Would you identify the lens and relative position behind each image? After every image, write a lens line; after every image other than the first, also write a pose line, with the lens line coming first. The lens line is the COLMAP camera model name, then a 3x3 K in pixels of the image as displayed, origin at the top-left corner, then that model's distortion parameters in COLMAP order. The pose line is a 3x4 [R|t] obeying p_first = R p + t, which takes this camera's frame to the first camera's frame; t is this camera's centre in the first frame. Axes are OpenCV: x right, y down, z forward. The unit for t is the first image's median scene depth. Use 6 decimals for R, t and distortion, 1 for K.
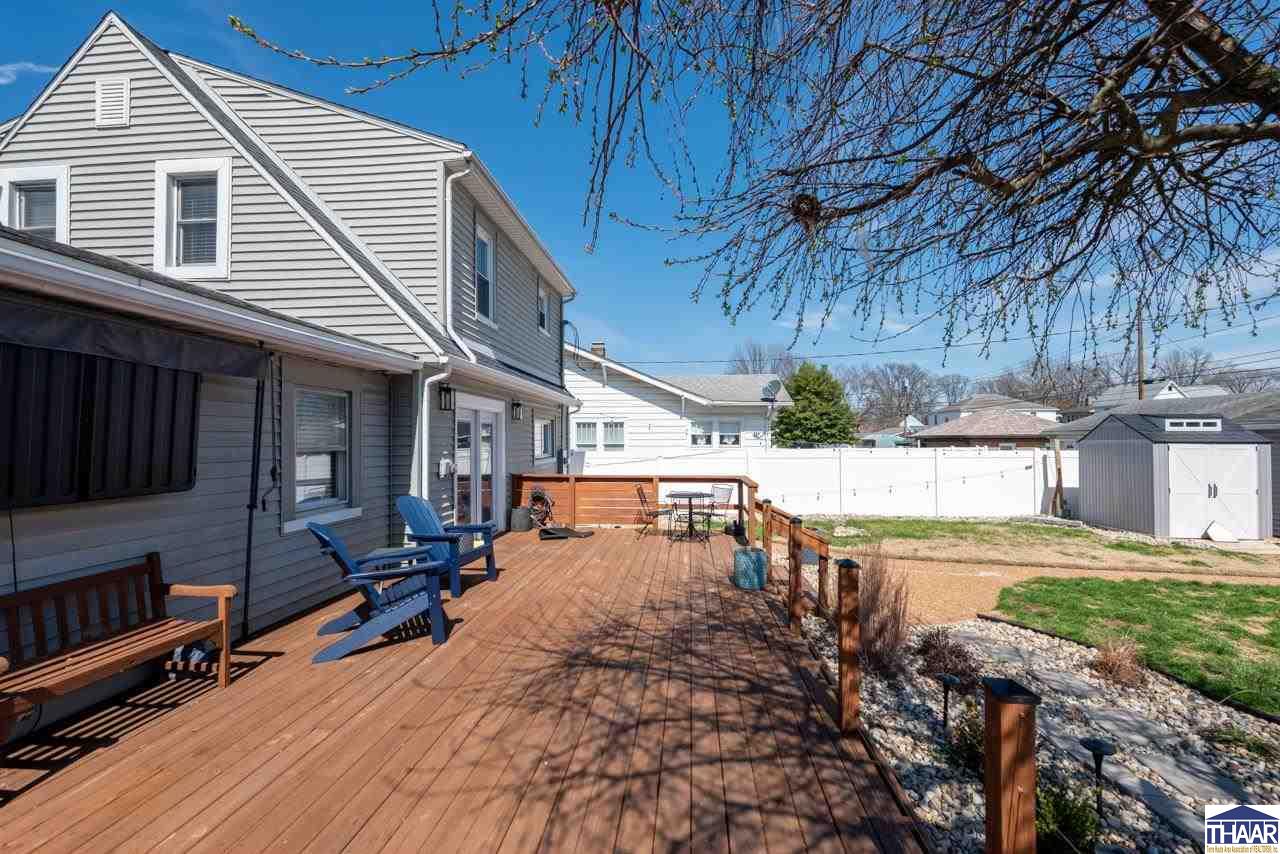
lens RADIAL K [[539.9, 0, 645.4], [0, 539.9, 436.1], [0, 0, 1]] dist [-0.003032, -0.000320]
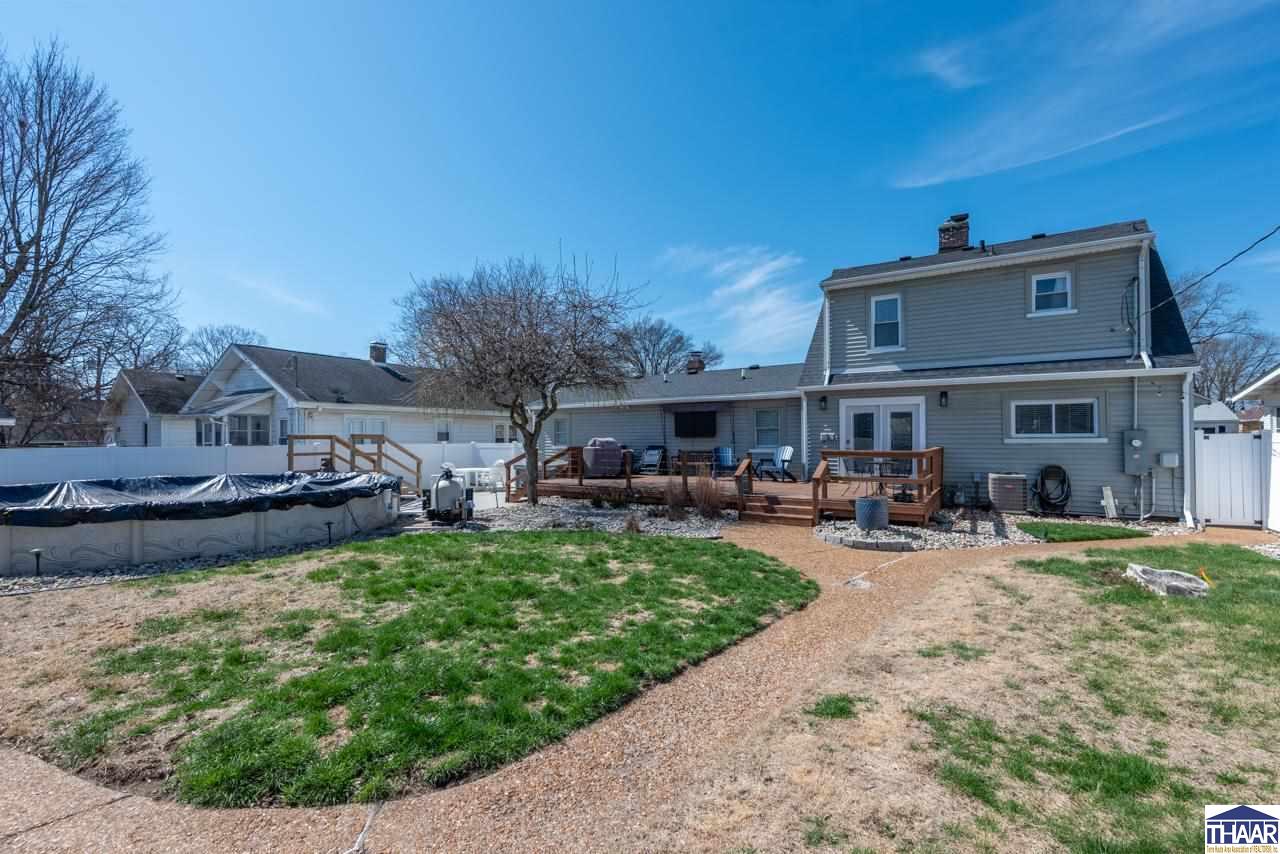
lens RADIAL K [[539.9, 0, 645.4], [0, 539.9, 436.1], [0, 0, 1]] dist [-0.003032, -0.000320]
pose [[-0.458042, 0.003056, -0.888925, 0.710212], [0.013012, 0.999910, -0.003267, 0.021165], [0.888835, -0.013063, -0.458040, 0.515413]]
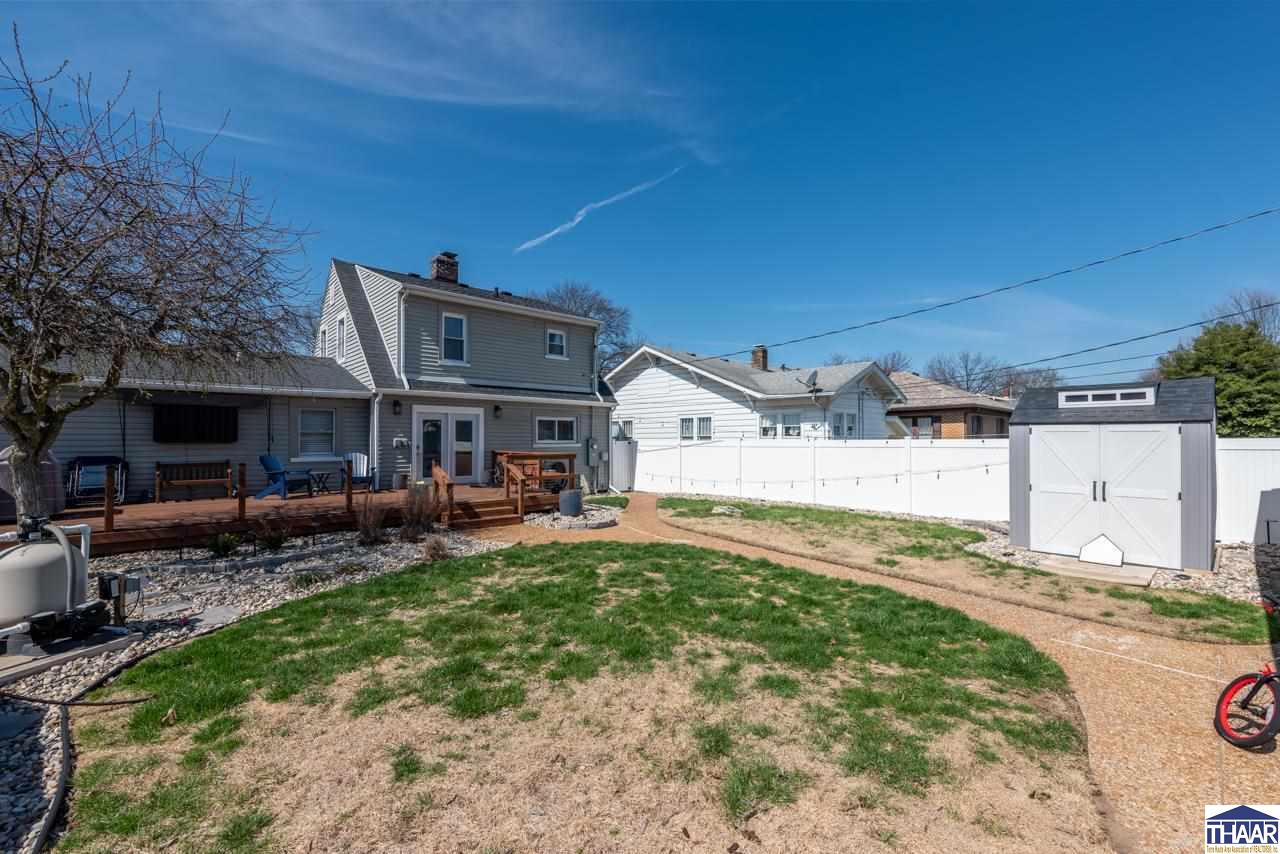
lens RADIAL K [[539.9, 0, 645.4], [0, 539.9, 436.1], [0, 0, 1]] dist [-0.003032, -0.000320]
pose [[0.736703, -0.004993, -0.676199, 0.659087], [0.004828, 0.999986, -0.002125, 0.017225], [0.676200, -0.001700, 0.736716, 0.048571]]
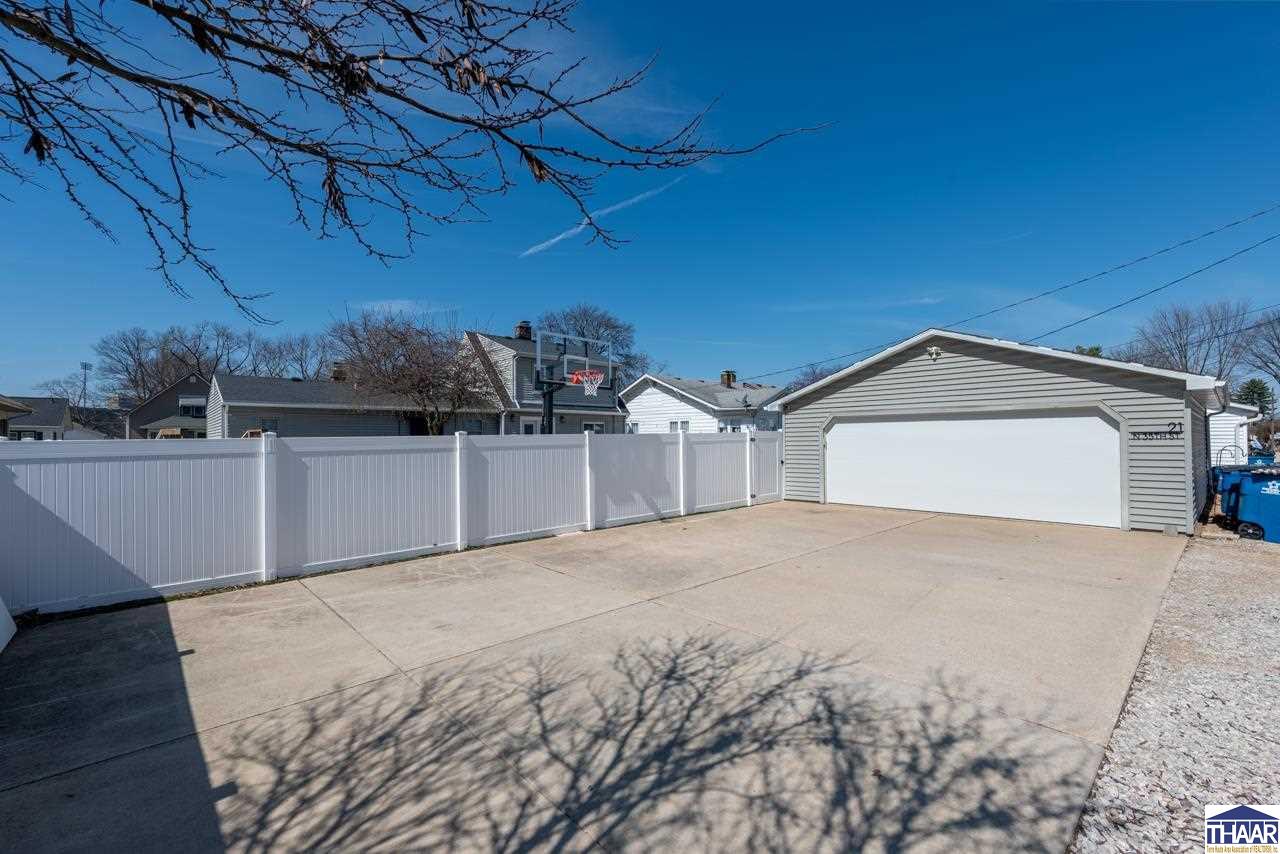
lens RADIAL K [[539.9, 0, 645.4], [0, 539.9, 436.1], [0, 0, 1]] dist [-0.003032, -0.000320]
pose [[0.734016, -0.006434, -0.679101, 1.115709], [0.007657, 0.999970, -0.001199, 0.026524], [0.679089, -0.004320, 0.734044, -0.444791]]
